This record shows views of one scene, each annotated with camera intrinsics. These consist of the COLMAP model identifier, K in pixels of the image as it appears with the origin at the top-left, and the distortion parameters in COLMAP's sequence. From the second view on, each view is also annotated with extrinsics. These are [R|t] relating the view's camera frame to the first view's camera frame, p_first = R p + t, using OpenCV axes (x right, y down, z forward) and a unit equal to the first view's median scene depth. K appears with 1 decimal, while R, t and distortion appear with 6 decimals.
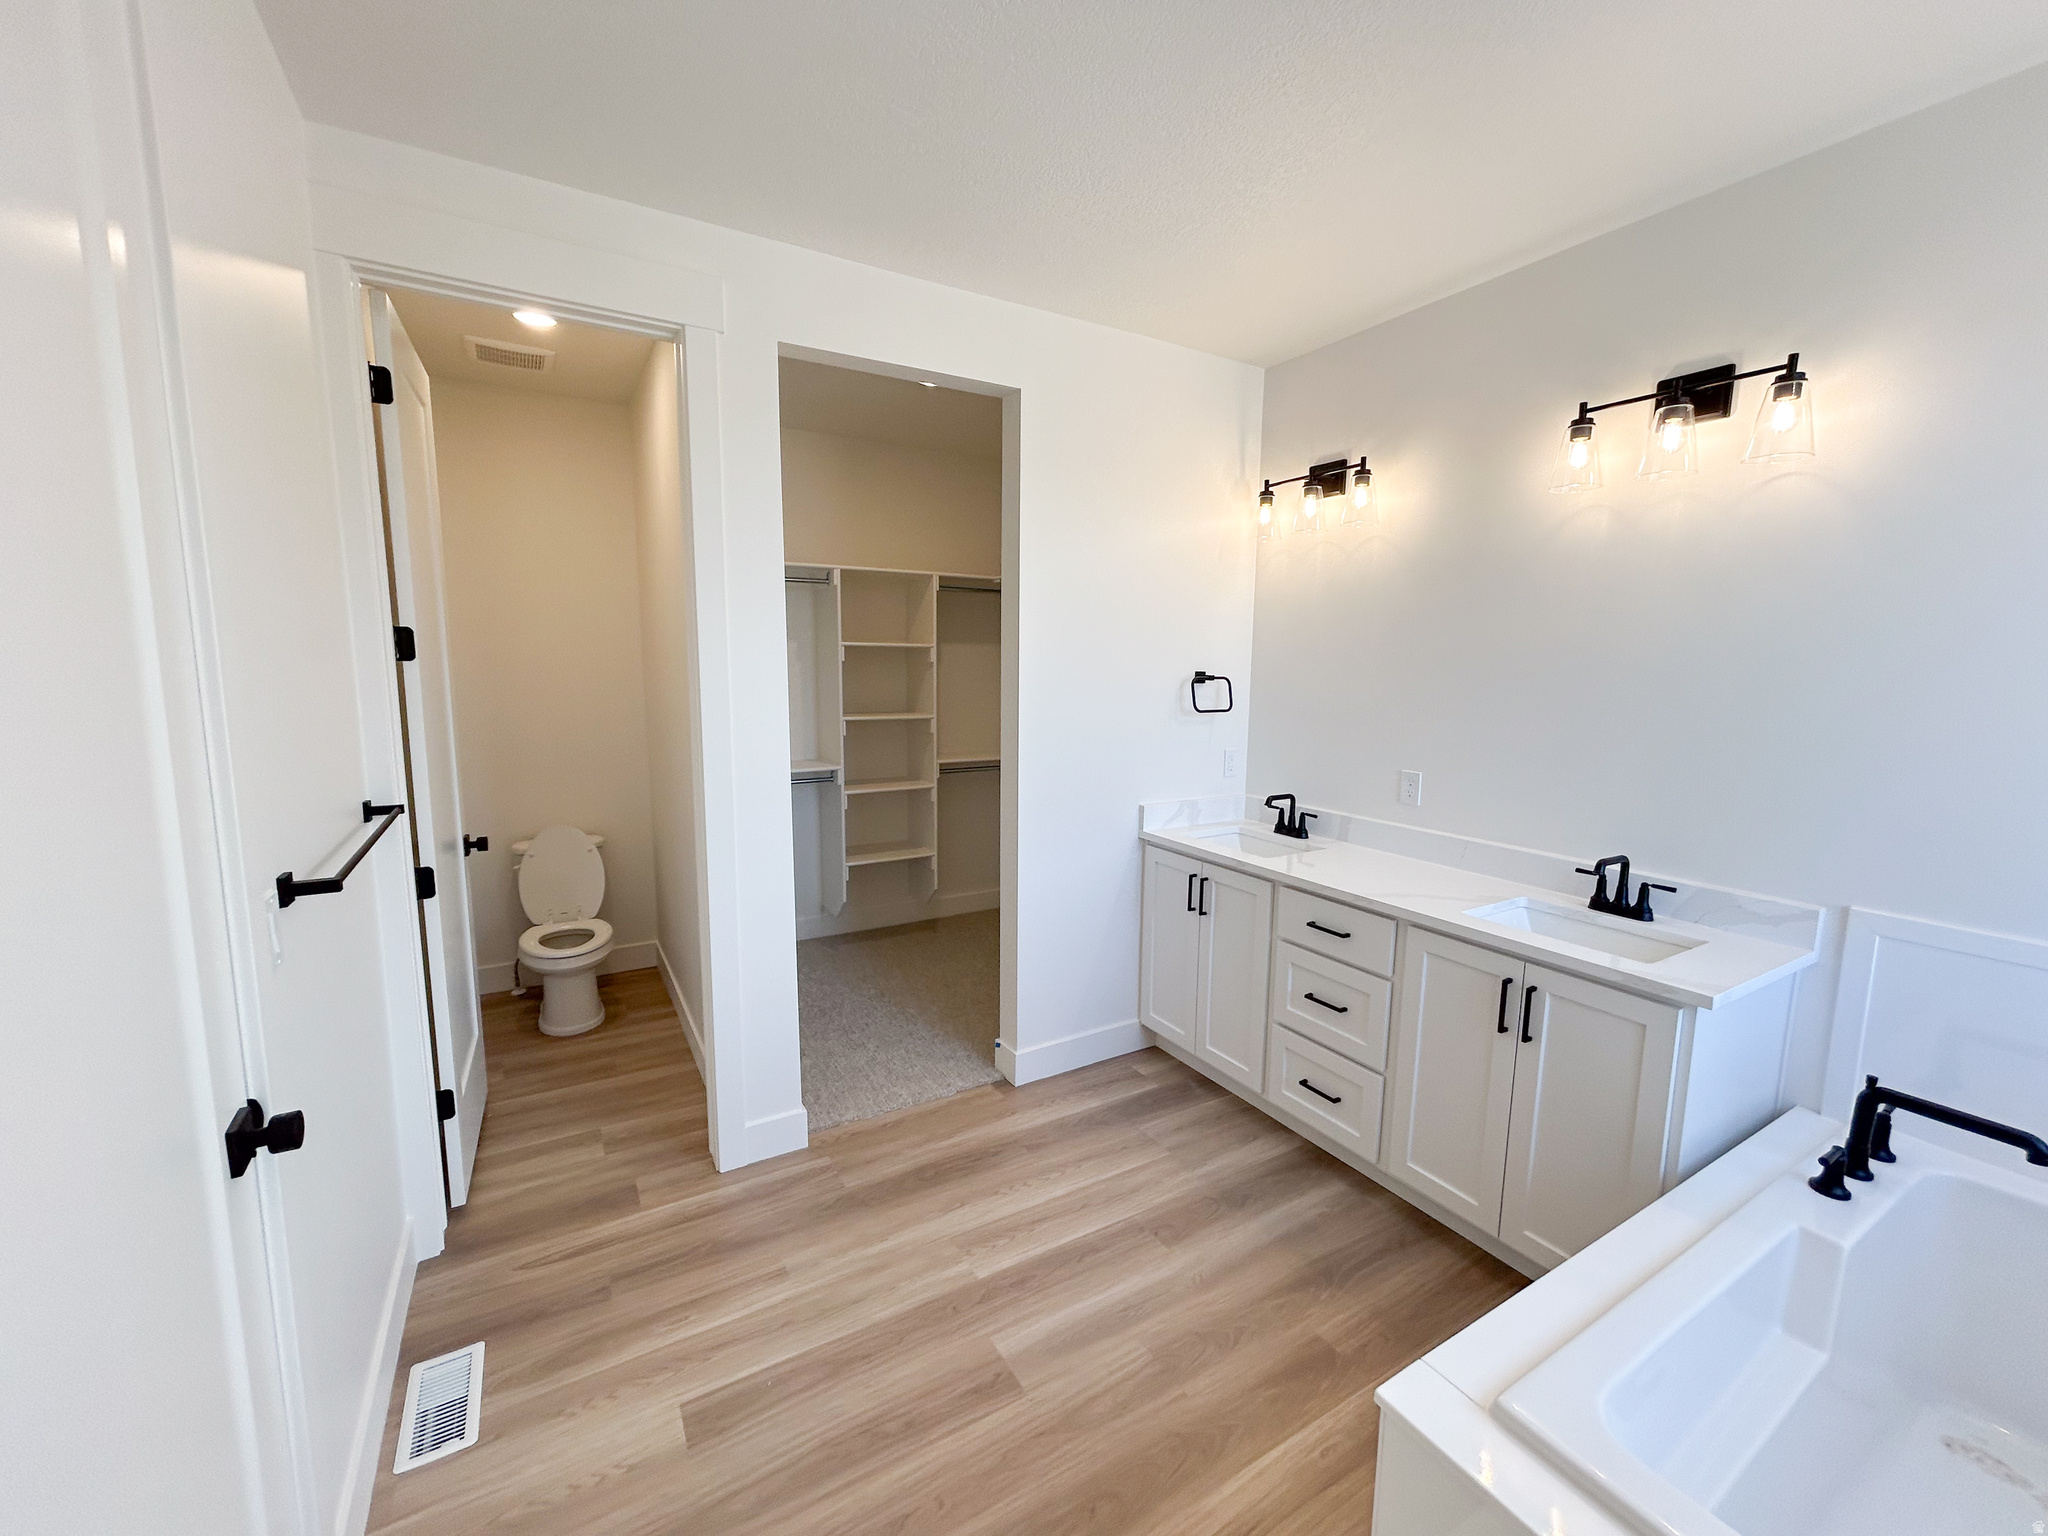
lens RADIAL K [[823.5, 0, 1023.4], [0, 823.5, 765.3], [0, 0, 1]] dist [-0.000844, 0.000916]
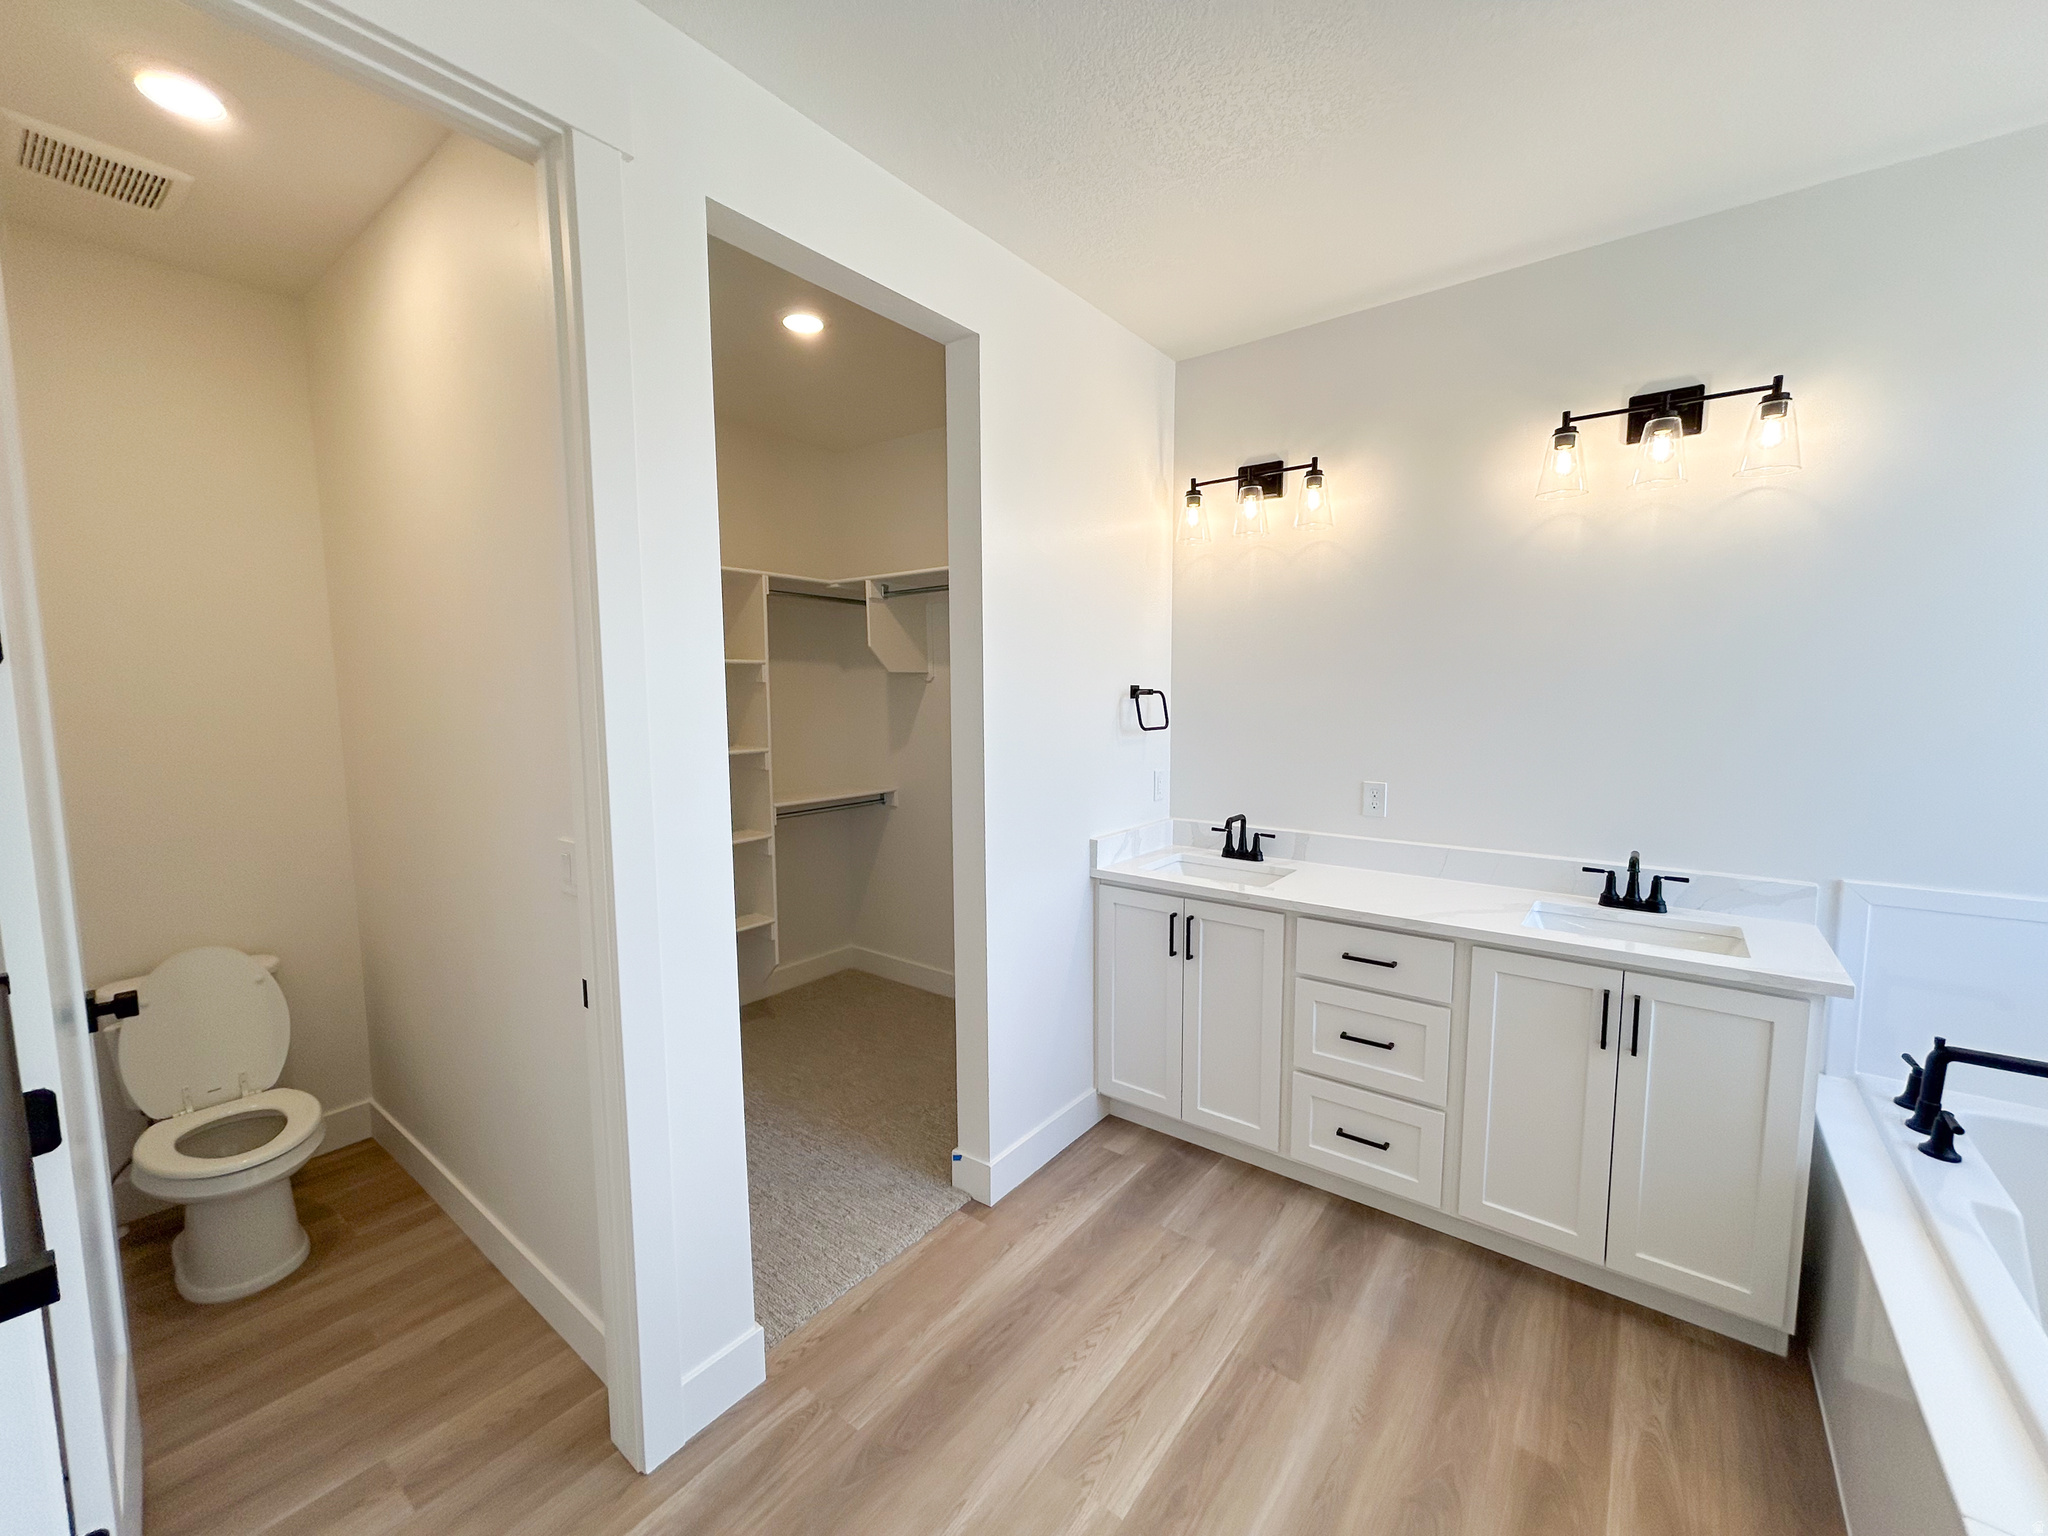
lens RADIAL K [[823.5, 0, 1023.5], [0, 823.5, 765.2], [0, 0, 1]] dist [-0.000844, 0.000916]
pose [[0.928537, -0.048831, 0.368013, -0.295326], [0.061479, 0.997850, -0.022715, -0.017483], [-0.366113, 0.043717, 0.929543, 0.270679]]
